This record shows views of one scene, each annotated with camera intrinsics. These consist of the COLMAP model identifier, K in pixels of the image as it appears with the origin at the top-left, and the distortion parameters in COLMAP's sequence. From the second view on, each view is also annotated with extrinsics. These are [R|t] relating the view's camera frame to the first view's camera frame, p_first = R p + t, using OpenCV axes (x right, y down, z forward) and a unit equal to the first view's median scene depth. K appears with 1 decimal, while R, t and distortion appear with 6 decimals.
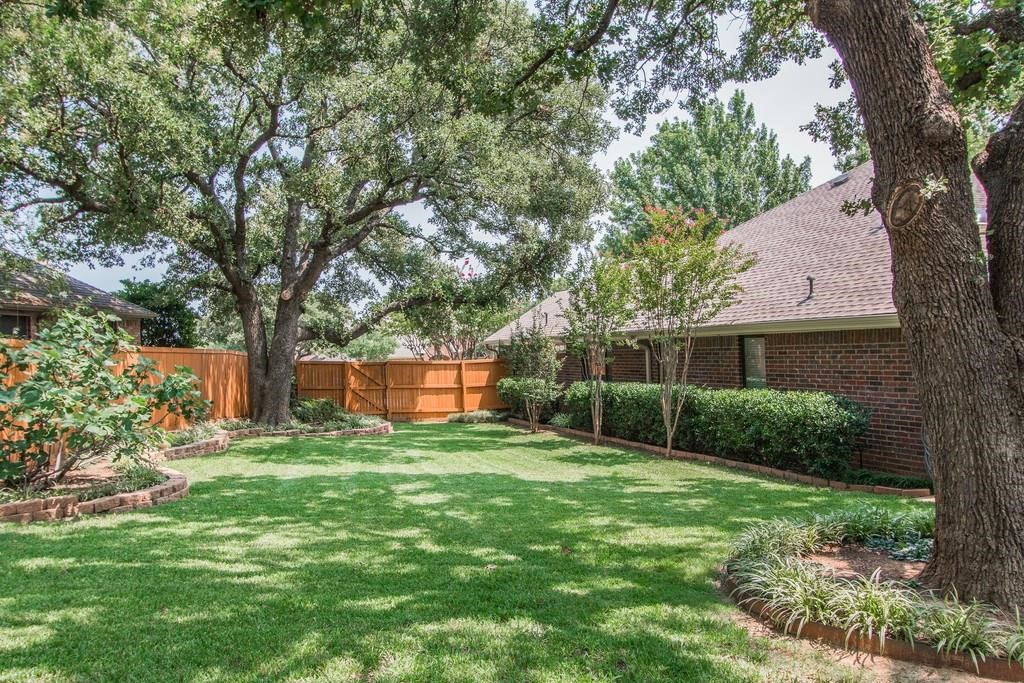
lens RADIAL K [[818.9, 0, 515.1], [0, 818.9, 341.7], [0, 0, 1]] dist [0.015675, -0.004804]
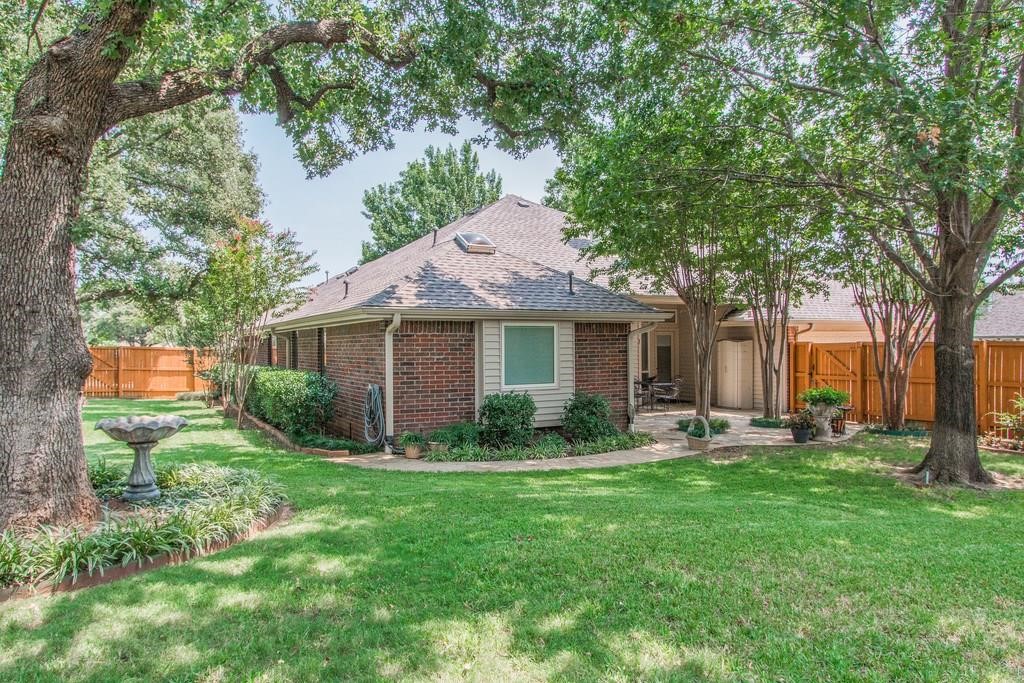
lens RADIAL K [[656.3, 0, 511.0], [0, 656.3, 342.8], [0, 0, 1]] dist [-0.002135, -0.000267]
pose [[0.980768, 0.026555, 0.193365, 0.285866], [-0.027238, 0.999629, 0.000873, 0.004326], [-0.193270, -0.006123, 0.981127, -0.013219]]
